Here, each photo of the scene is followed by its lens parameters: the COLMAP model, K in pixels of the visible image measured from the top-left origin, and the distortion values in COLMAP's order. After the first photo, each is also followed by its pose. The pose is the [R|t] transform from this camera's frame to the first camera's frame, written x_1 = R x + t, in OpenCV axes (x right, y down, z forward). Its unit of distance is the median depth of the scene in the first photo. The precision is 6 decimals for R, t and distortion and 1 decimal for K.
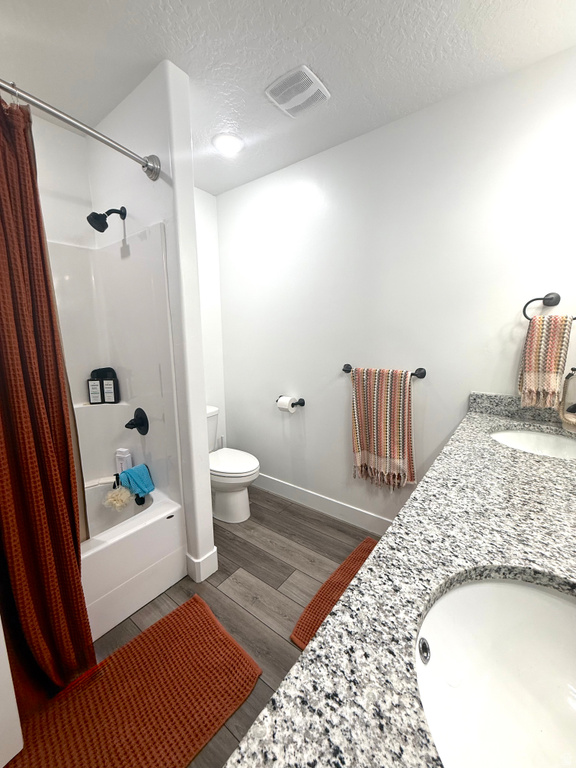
lens RADIAL K [[304.6, 0, 286.5], [0, 304.6, 380.5], [0, 0, 1]] dist [-0.002303, 0.000142]
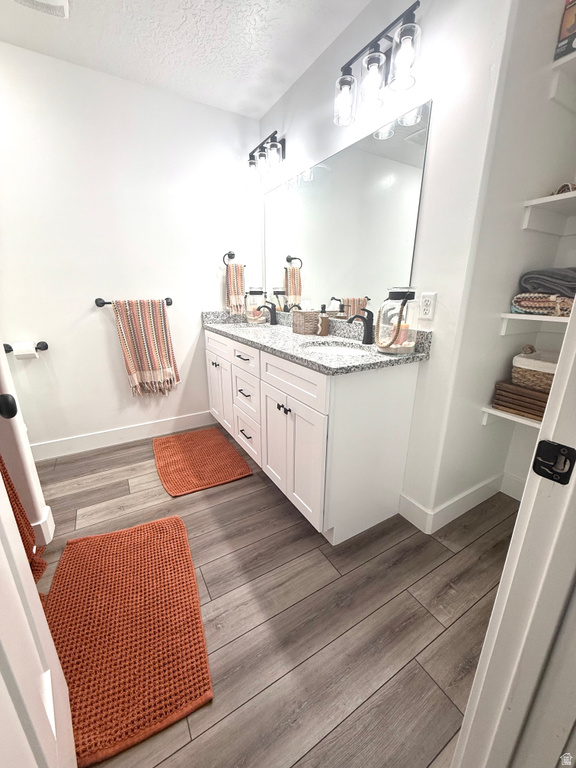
lens RADIAL K [[304.6, 0, 287.2], [0, 304.6, 382.1], [0, 0, 1]] dist [-0.002303, 0.000142]
pose [[0.377202, -0.251124, 0.891434, -0.645607], [0.131816, 0.967294, 0.216718, 0.096847], [-0.916702, 0.035759, 0.397967, -0.013234]]
